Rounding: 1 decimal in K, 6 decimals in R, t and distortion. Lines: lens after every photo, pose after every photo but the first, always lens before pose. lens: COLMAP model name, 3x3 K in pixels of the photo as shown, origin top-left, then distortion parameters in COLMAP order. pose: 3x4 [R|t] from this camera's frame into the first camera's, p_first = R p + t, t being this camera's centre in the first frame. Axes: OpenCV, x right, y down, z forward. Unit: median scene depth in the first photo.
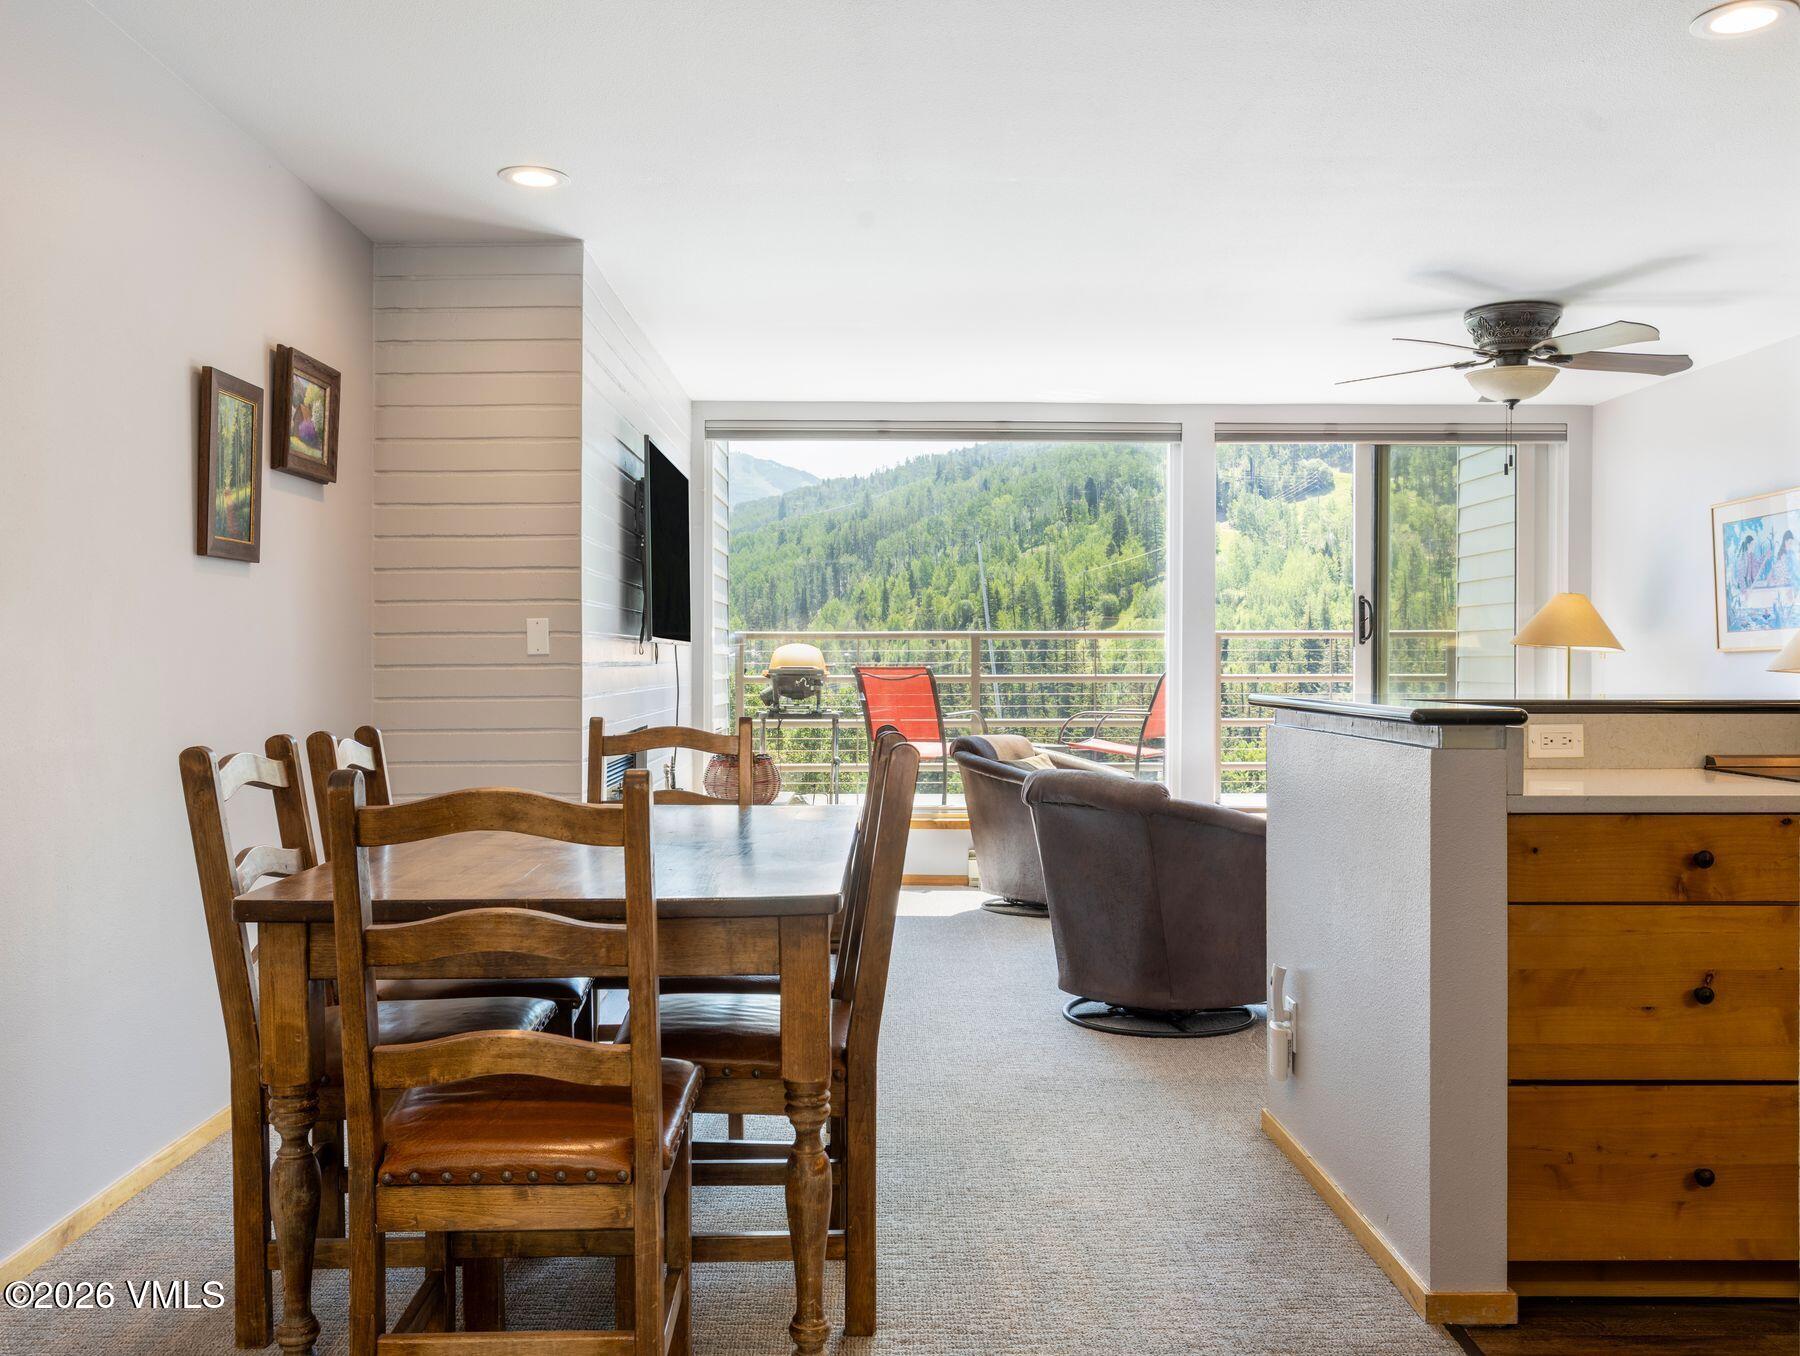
lens RADIAL K [[1591.7, 0, 900.0], [0, 1591.7, 678.0], [0, 0, 1]] dist [0.012386, 0.004299]
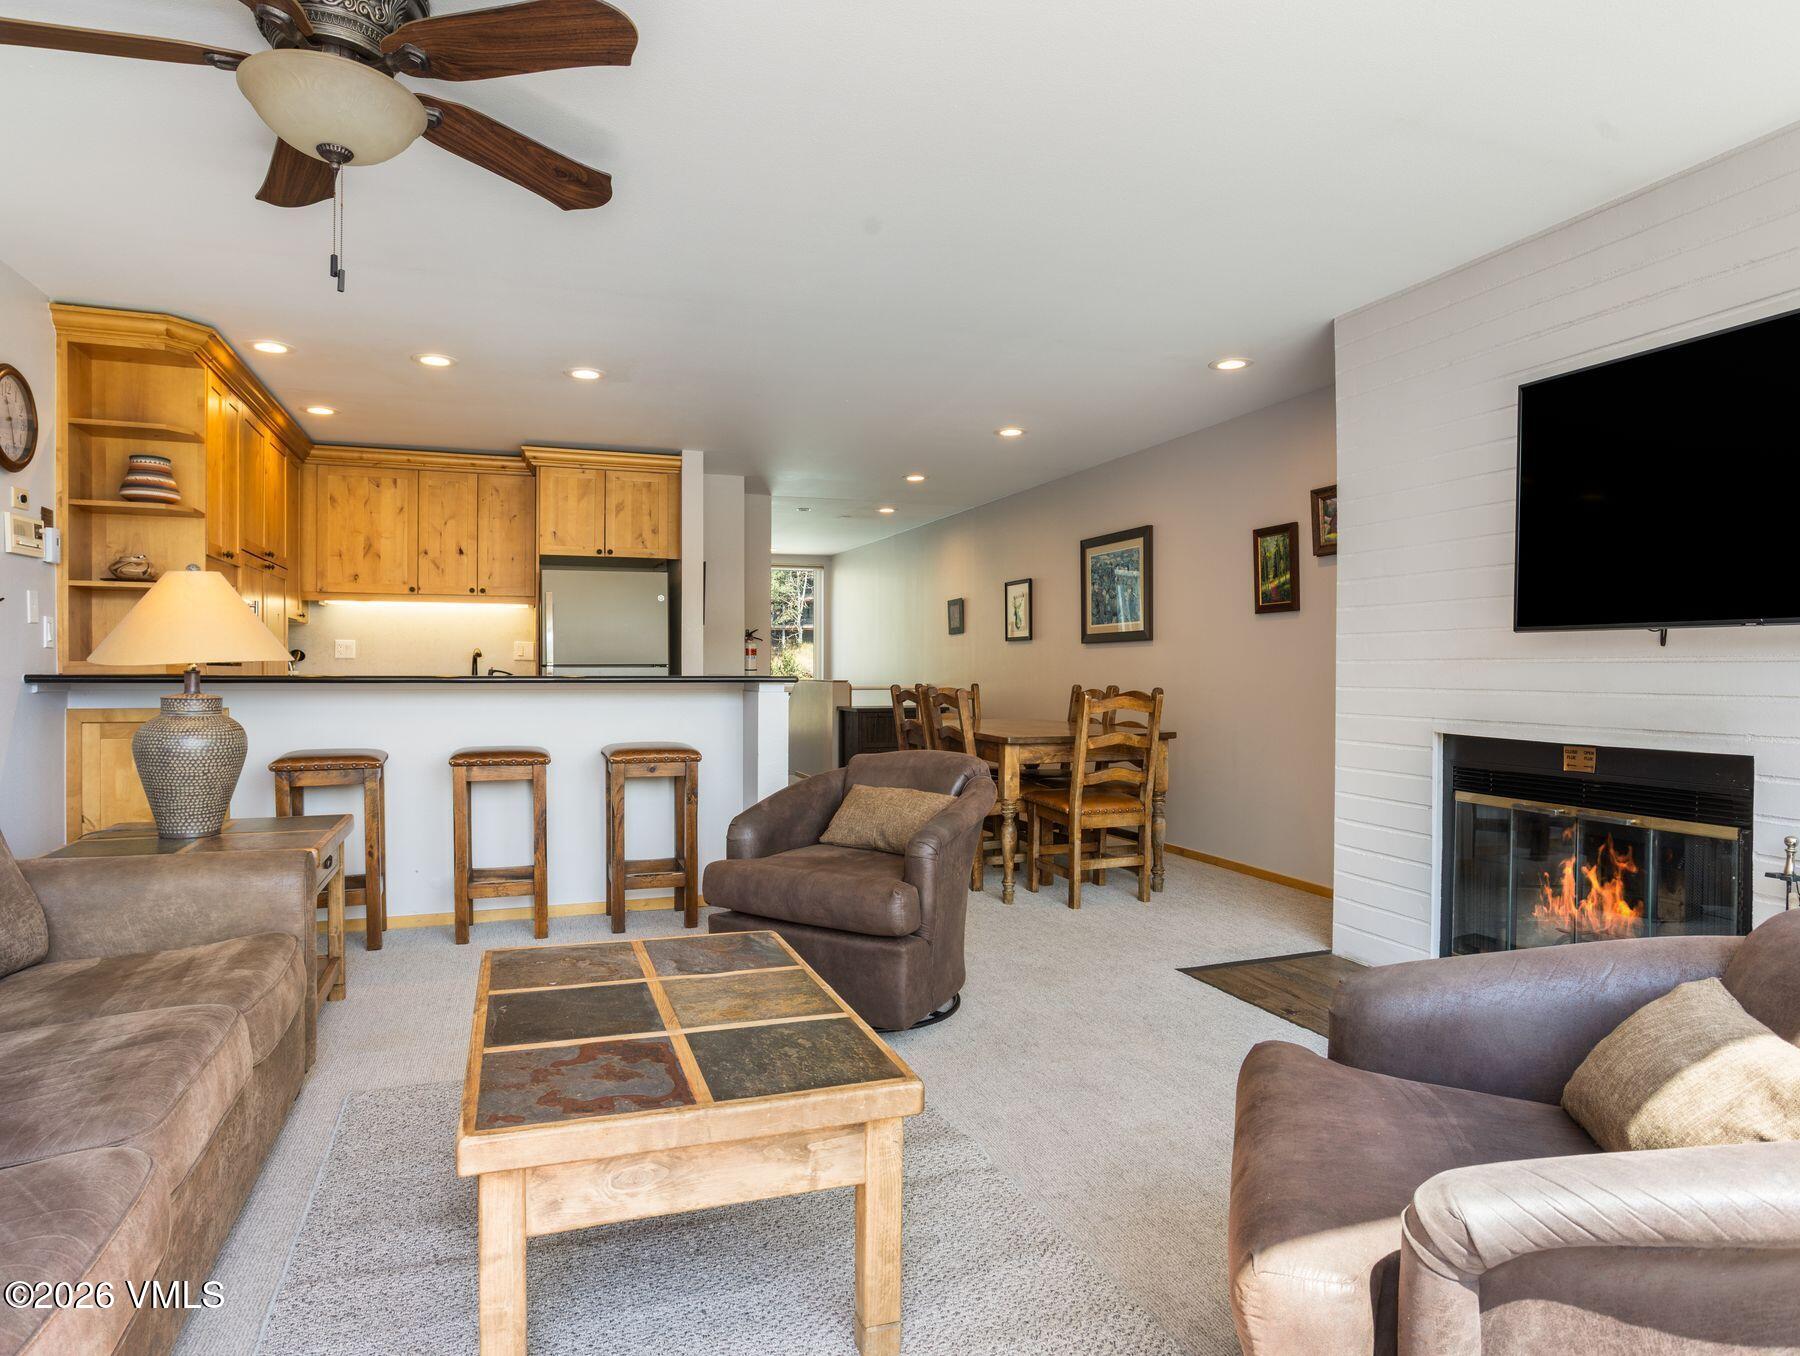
lens RADIAL K [[1032.8, 0, 858.5], [0, 1032.8, 685.4], [0, 0, 1]] dist [-0.081249, 0.047562]
pose [[-0.954886, 0.002075, -0.296965, 0.232922], [-0.006527, 0.999587, 0.027972, -0.006413], [0.296901, 0.028649, -0.954478, 0.996364]]
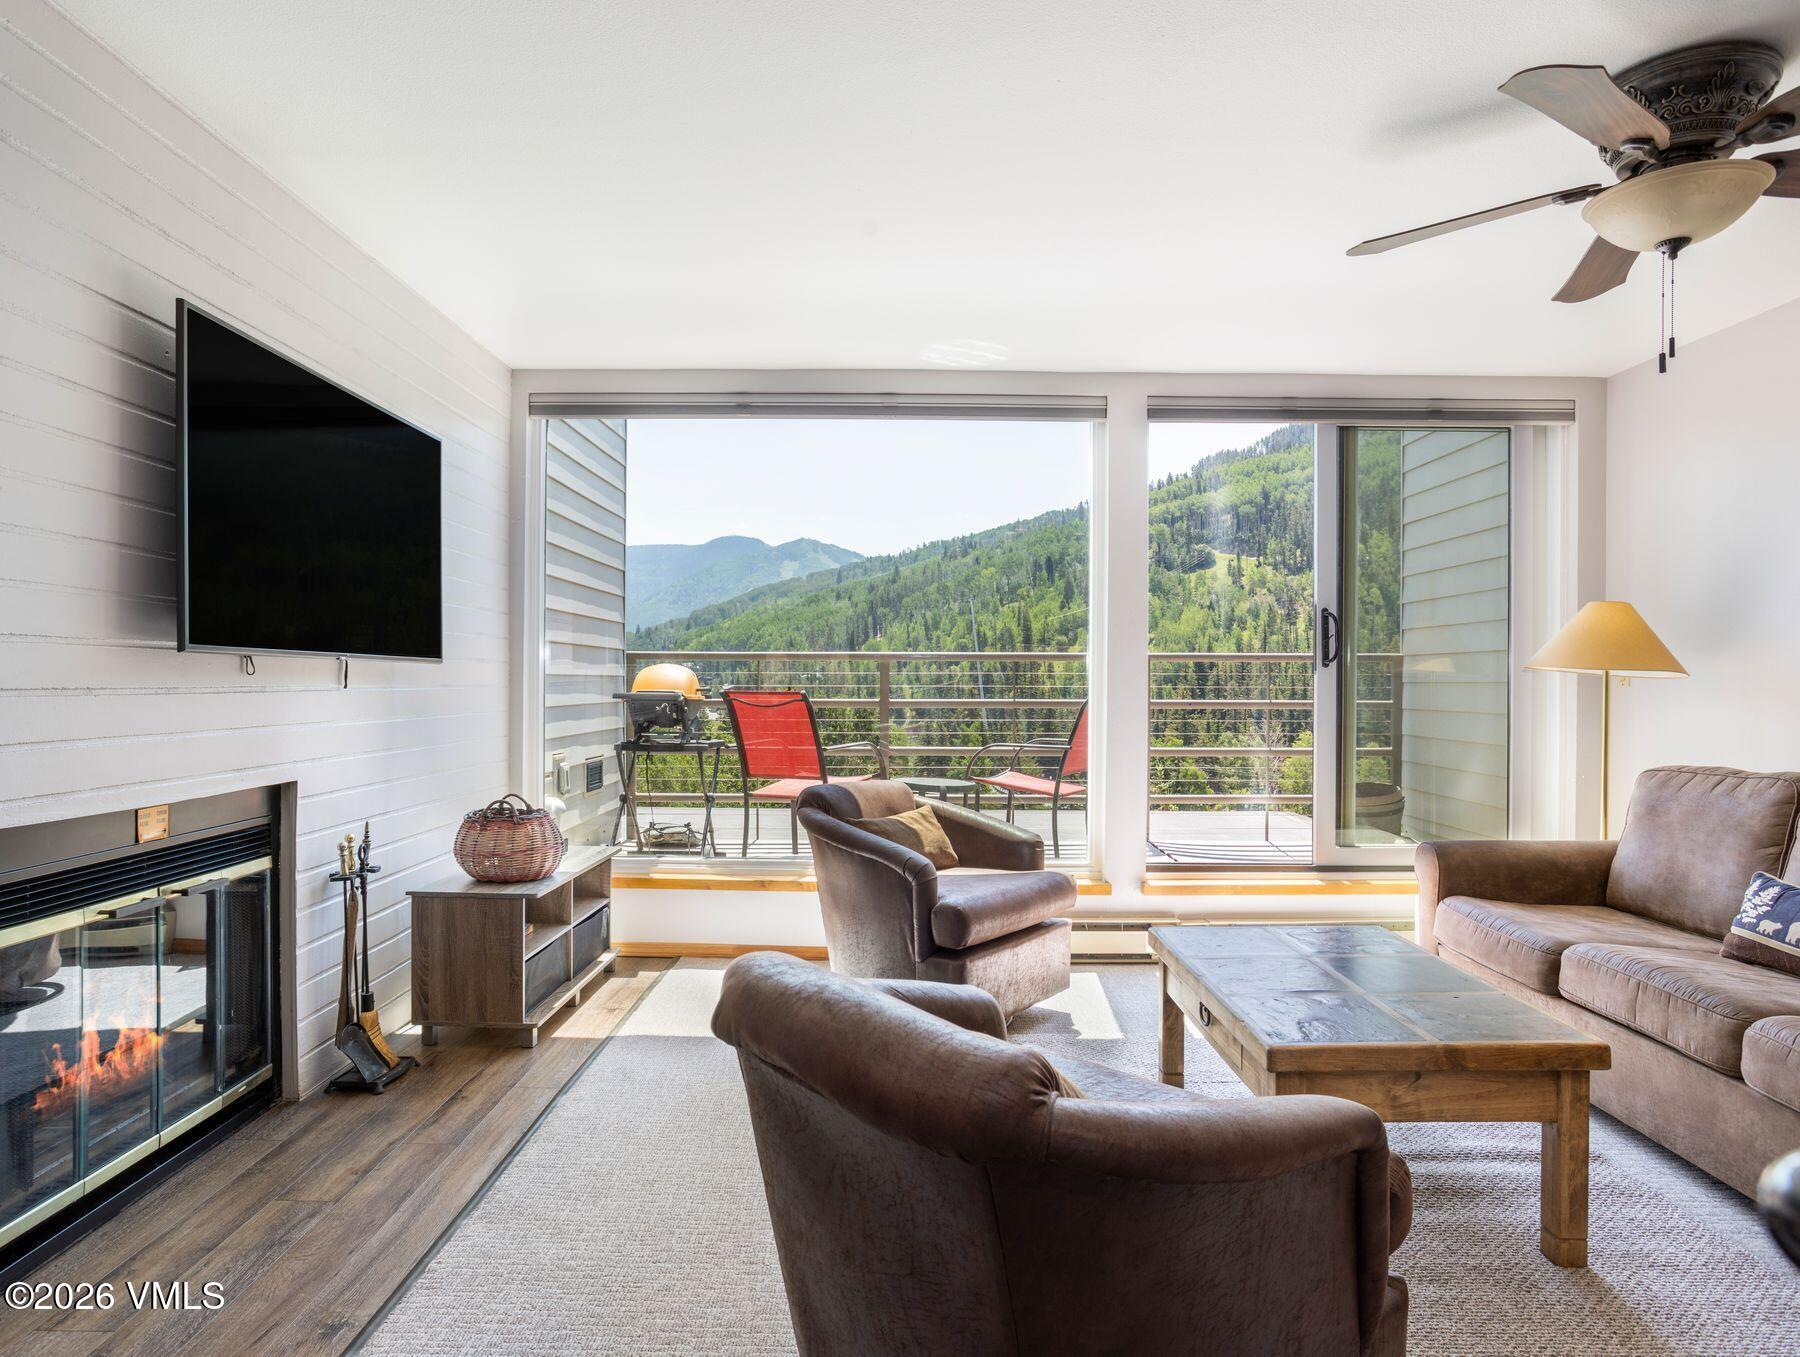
lens RADIAL K [[1082.1, 0, 900.0], [0, 1082.1, 678.5], [0, 0, 1]] dist [-0.013984, 0.000860]
pose [[0.999830, 0.004654, -0.017824, 0.081111], [-0.004882, 0.999907, -0.012725, -0.007289], [0.017763, 0.012810, 0.999760, 0.443961]]
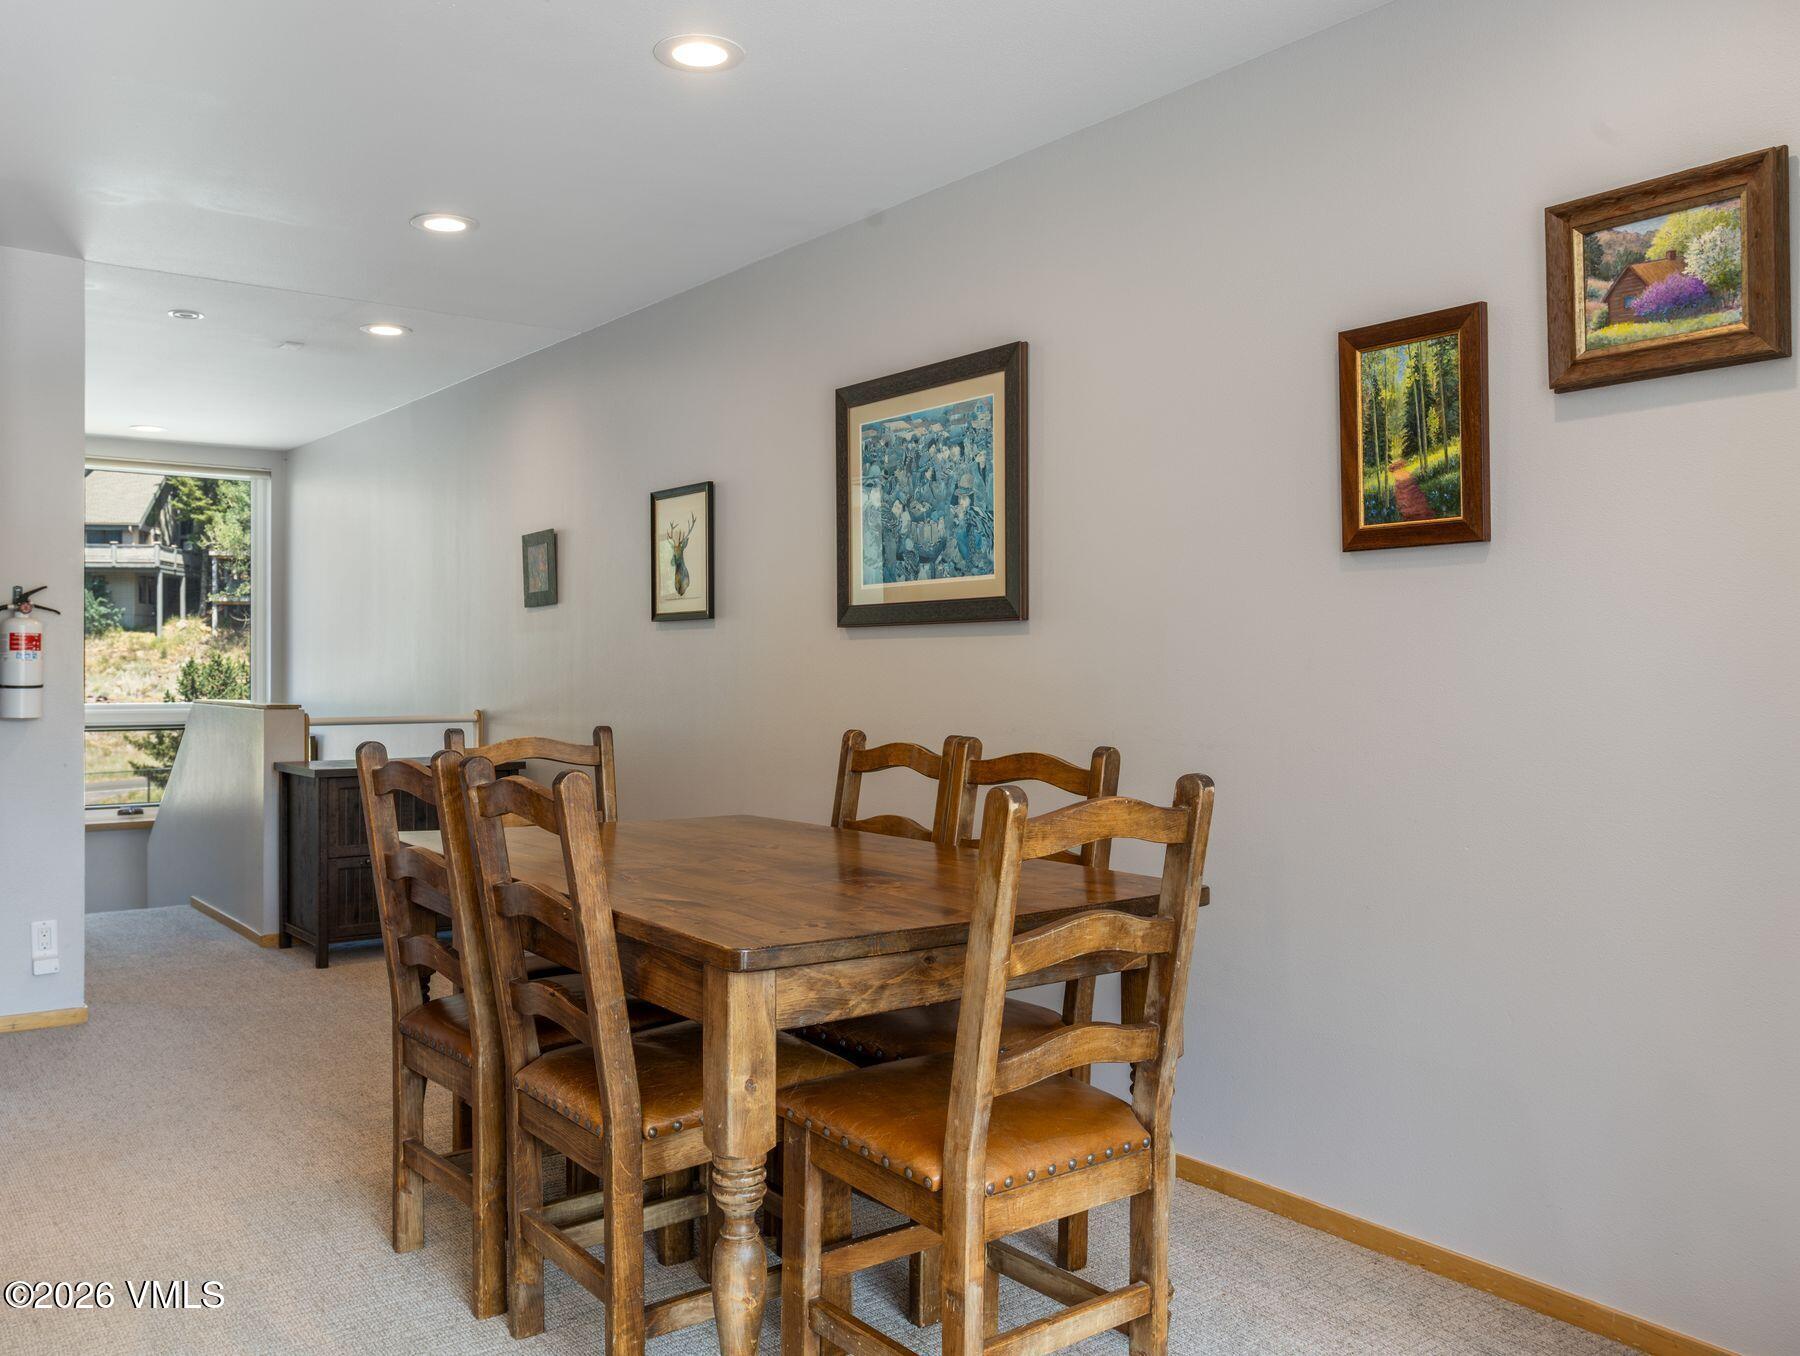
lens RADIAL K [[1531.4, 0, 831.9], [0, 1531.4, 678.1], [0, 0, 1]] dist [-0.008956, 0.019313]
pose [[-0.831757, 0.000561, -0.555140, 0.111085], [-0.010978, 0.999787, 0.017460, -0.009734], [0.555032, 0.020617, -0.831574, 0.694564]]
